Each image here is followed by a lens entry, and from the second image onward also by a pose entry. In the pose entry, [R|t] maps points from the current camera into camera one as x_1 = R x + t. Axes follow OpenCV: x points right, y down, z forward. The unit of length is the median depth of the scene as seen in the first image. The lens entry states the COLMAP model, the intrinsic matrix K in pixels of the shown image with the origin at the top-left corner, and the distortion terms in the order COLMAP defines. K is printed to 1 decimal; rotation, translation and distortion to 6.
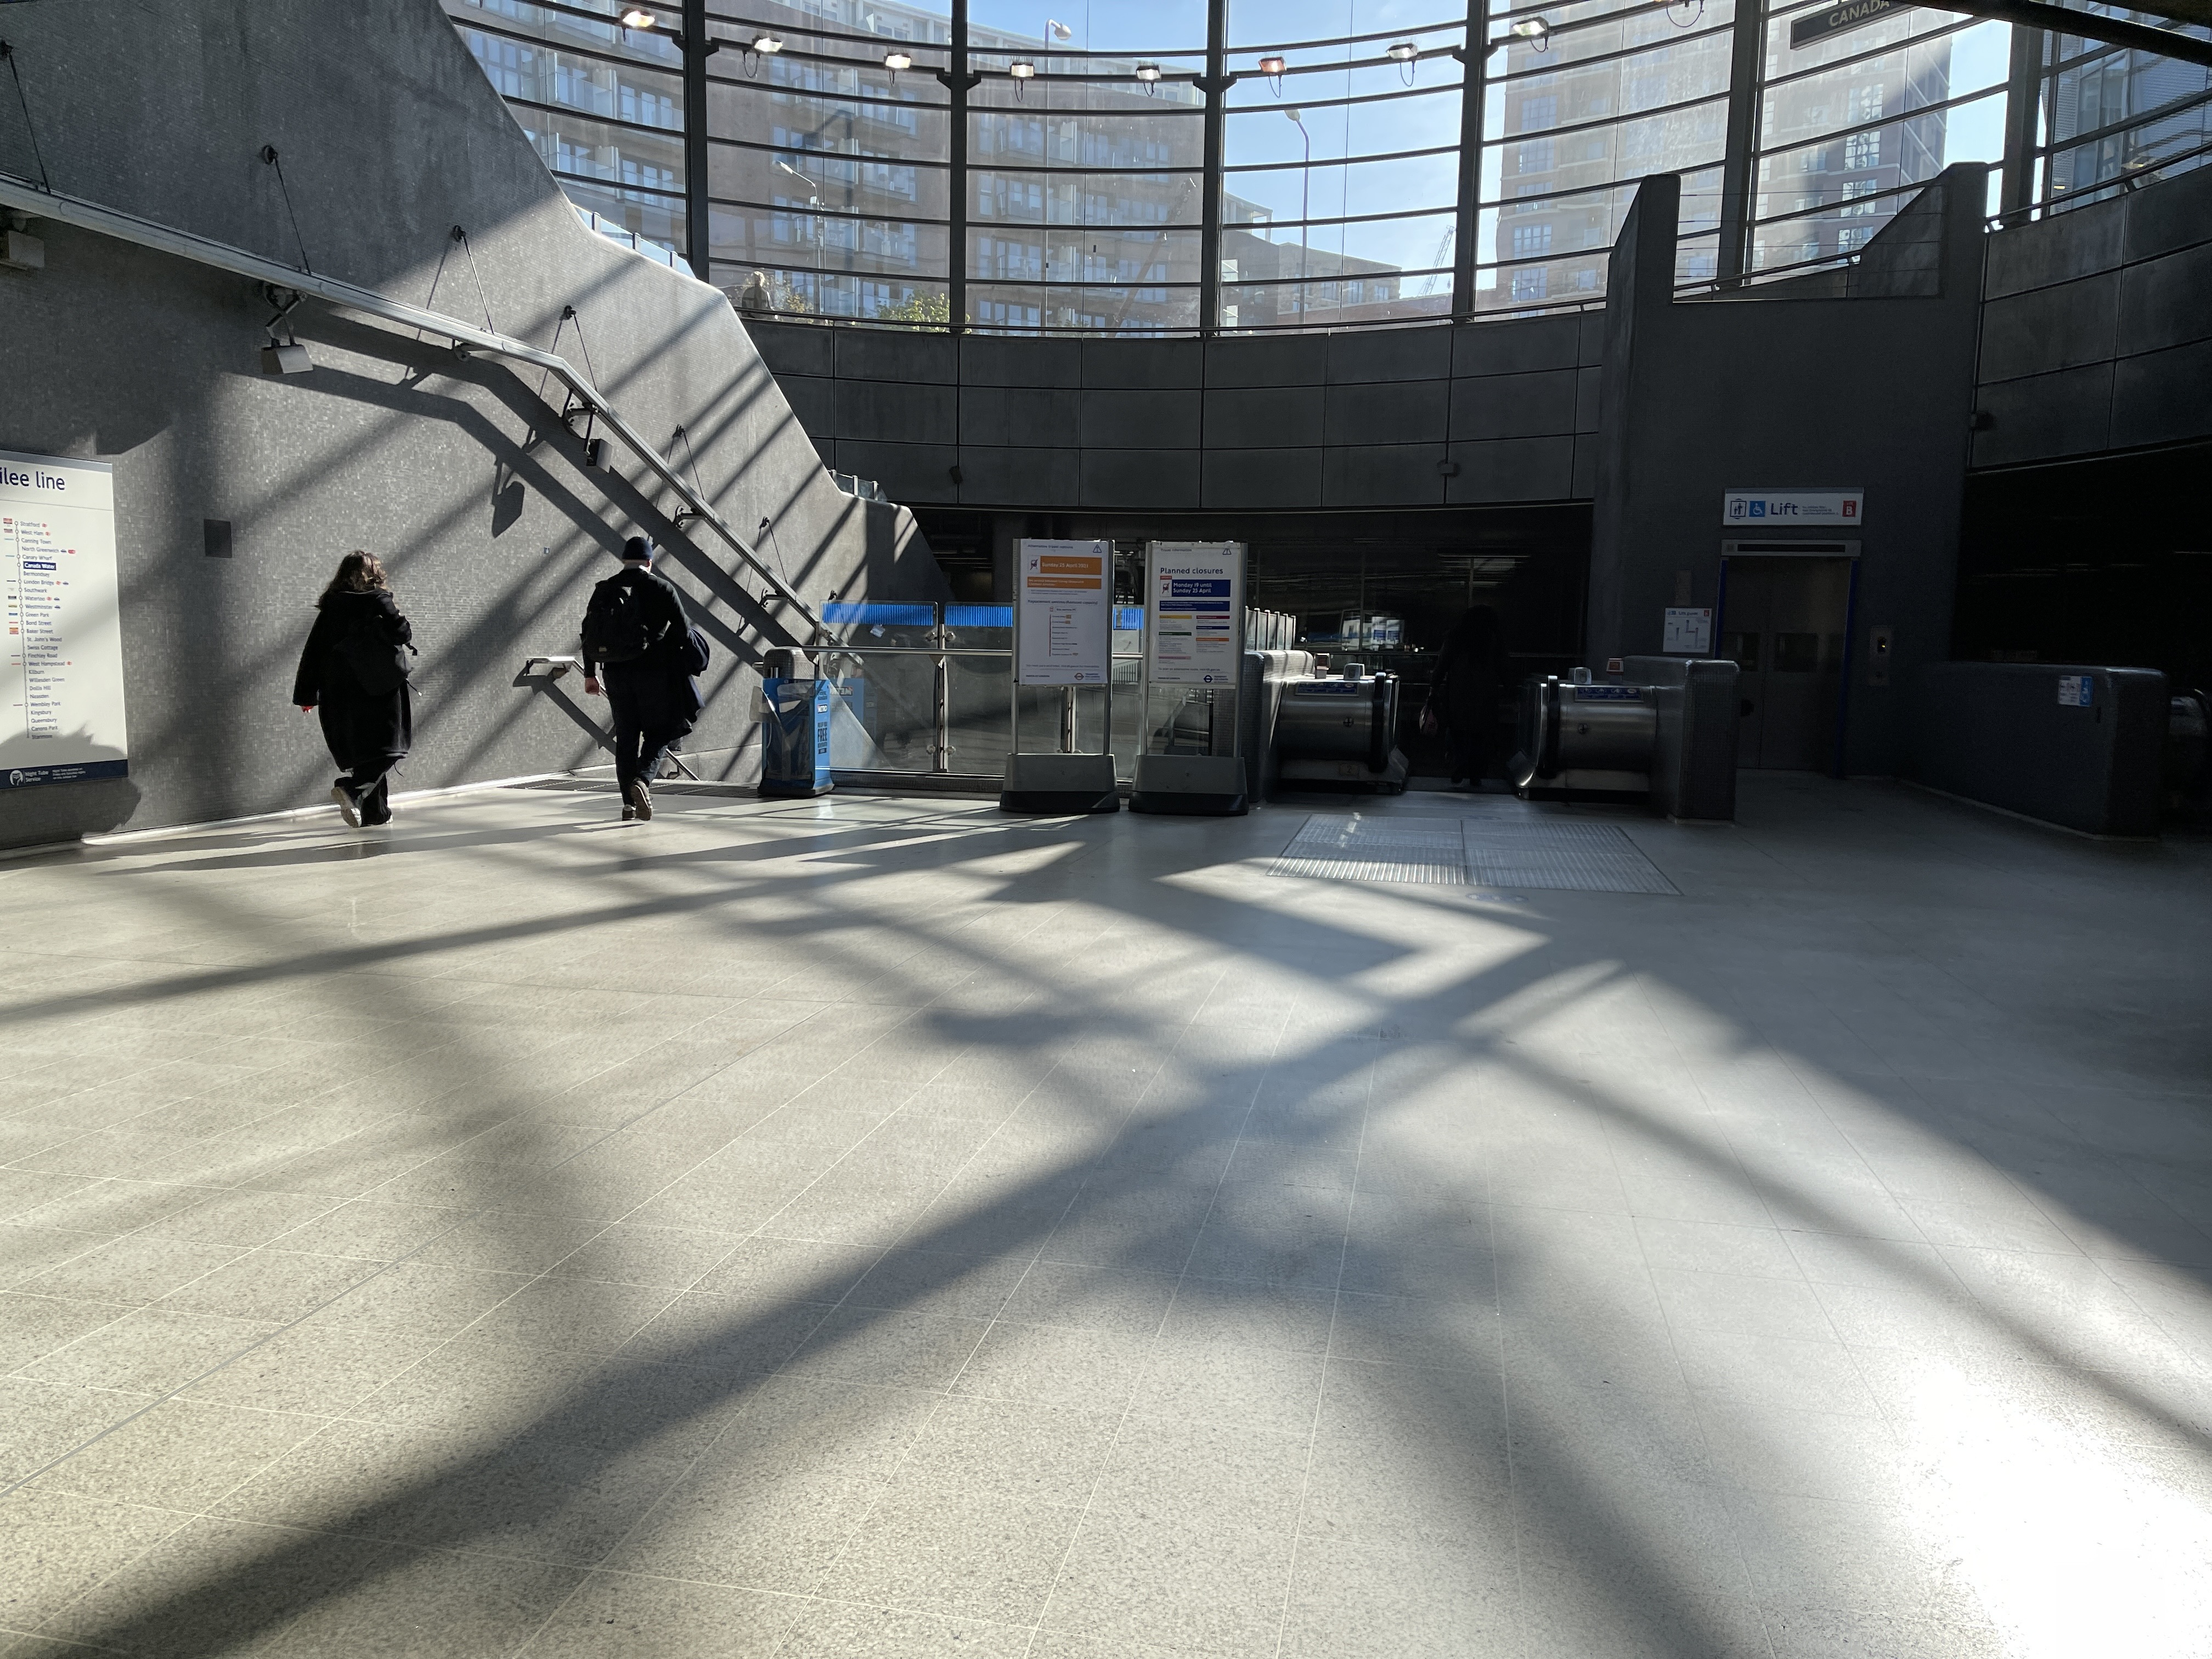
lens RADIAL K [[1608.6, 0, 1106.0], [0, 1608.6, 829.5], [0, 0, 1]] dist [0.075081, -0.088396]
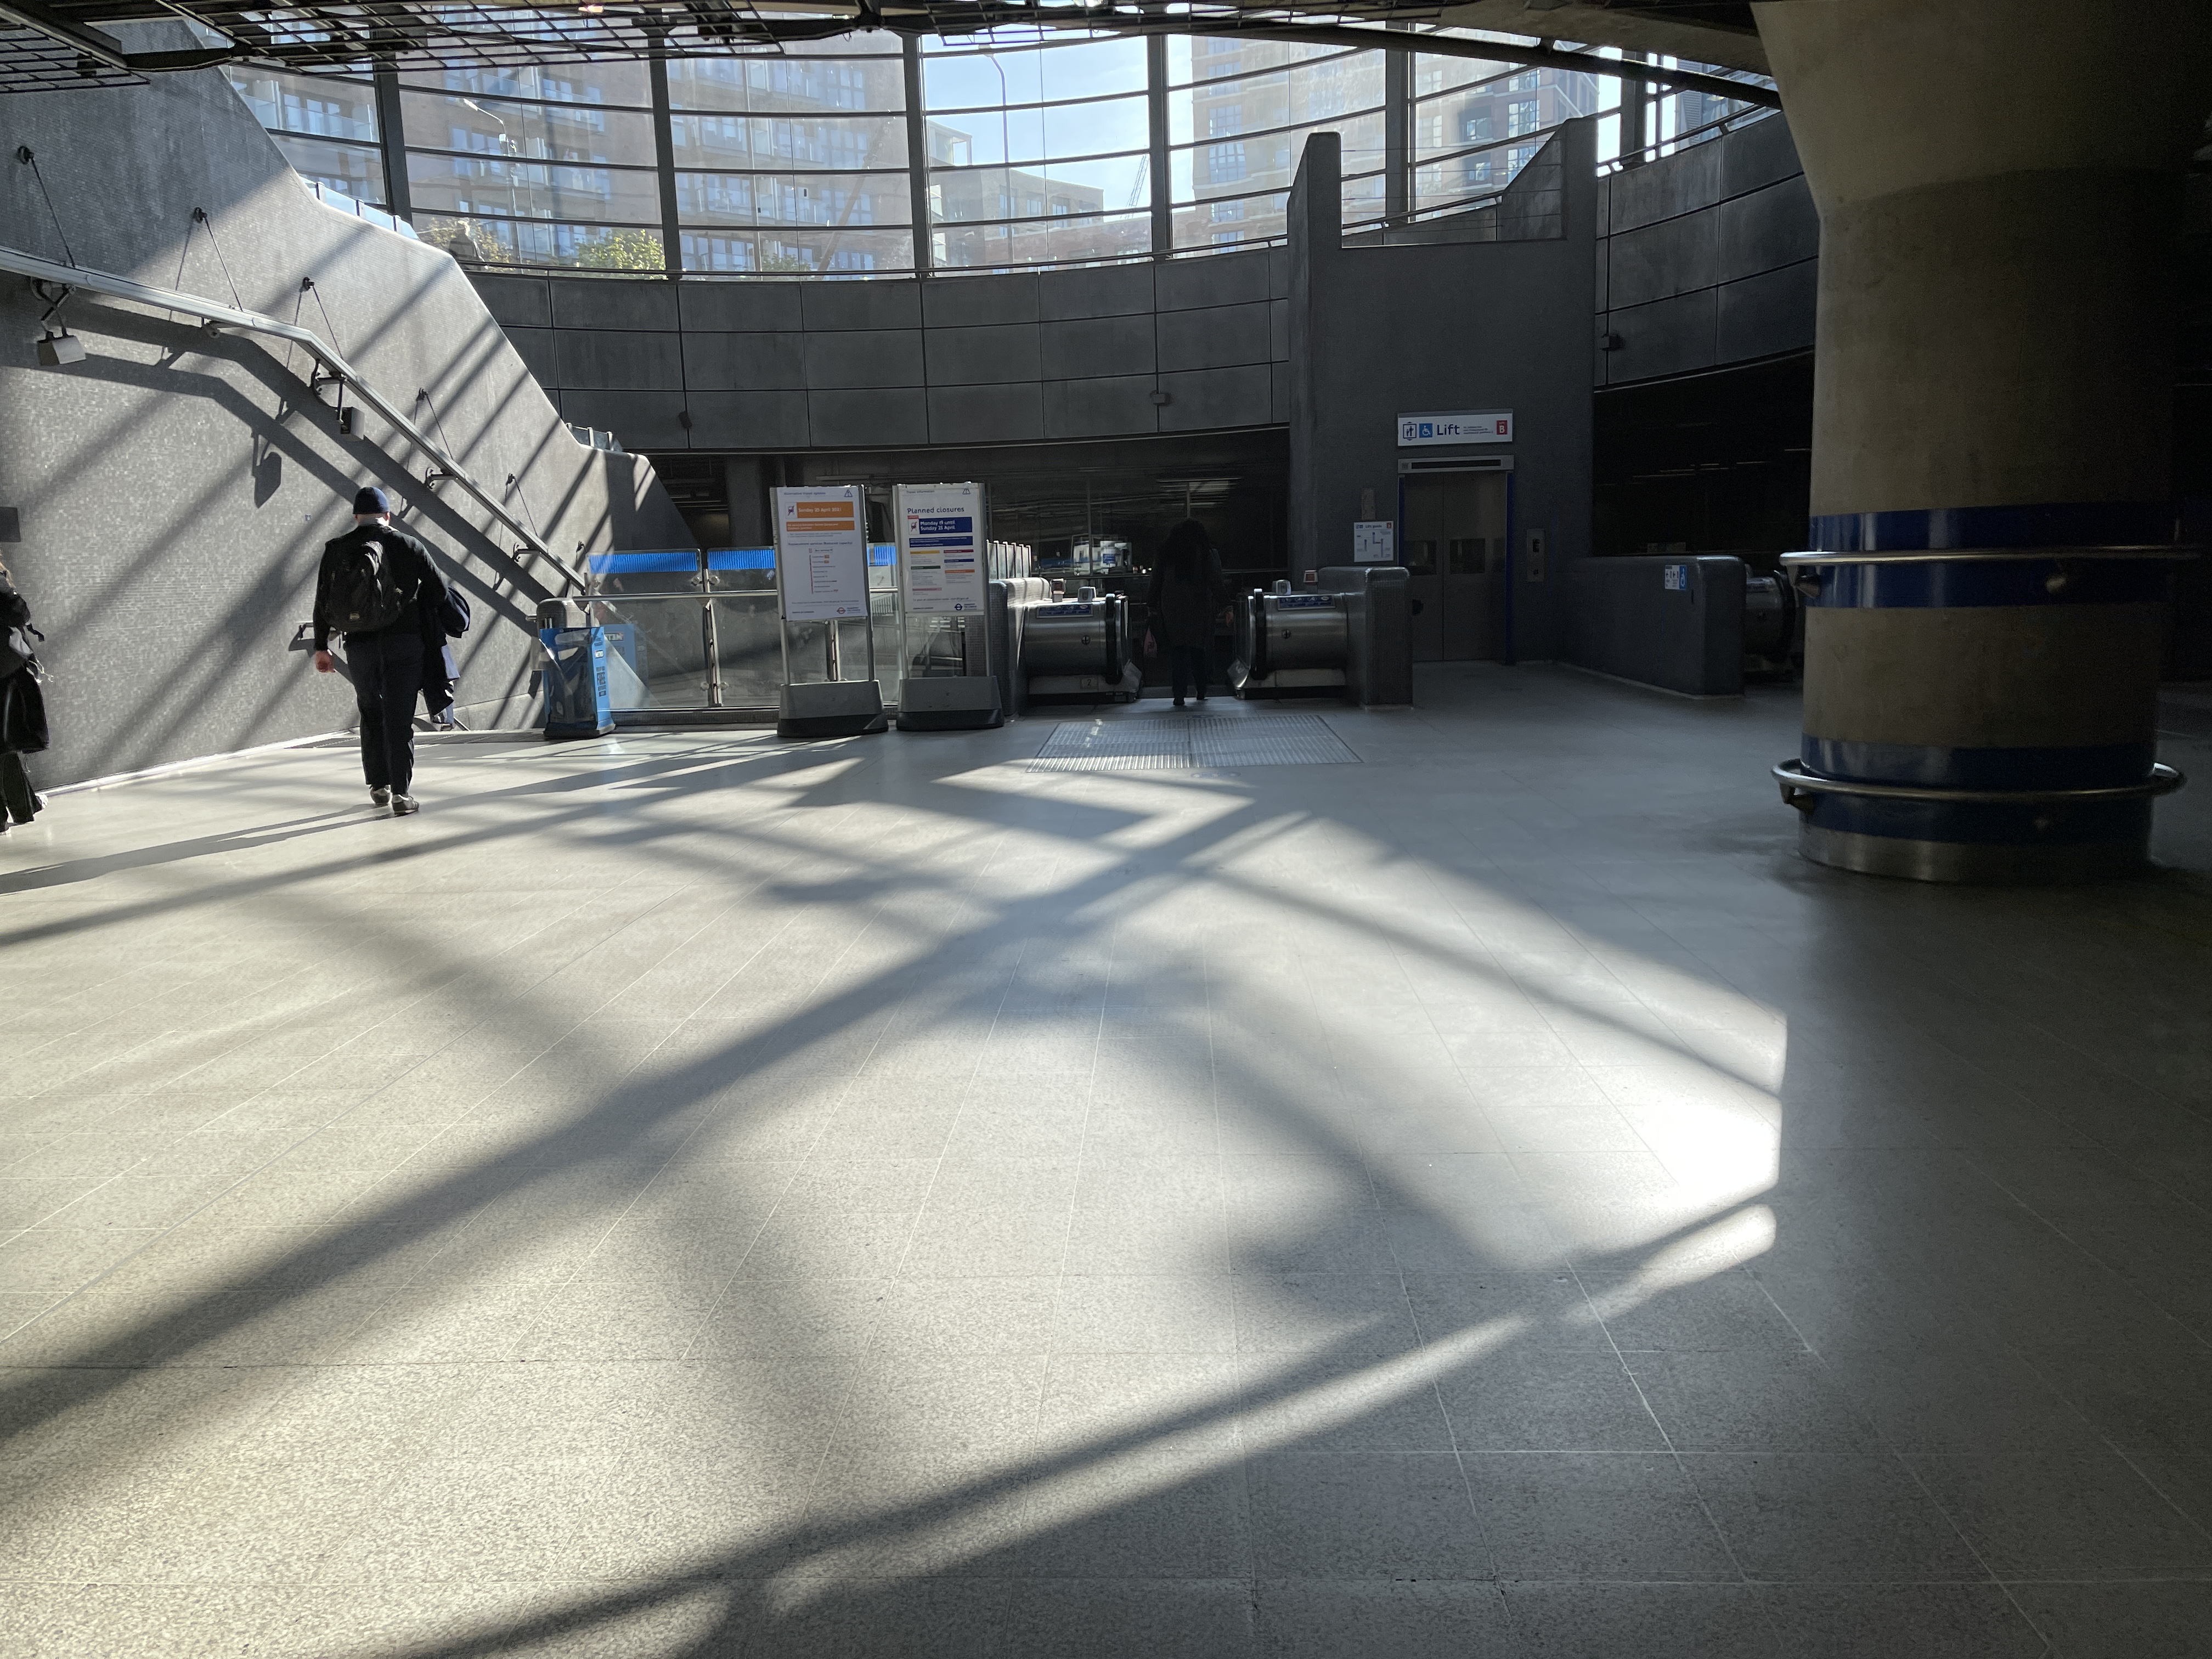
lens RADIAL K [[1608.6, 0, 1106.0], [0, 1608.6, 829.5], [0, 0, 1]] dist [0.075081, -0.088396]
pose [[0.985171, -0.077086, 0.153282, -0.017315], [0.070424, 0.996341, 0.048435, 0.011965], [-0.156455, -0.036922, 0.986995, -0.114283]]
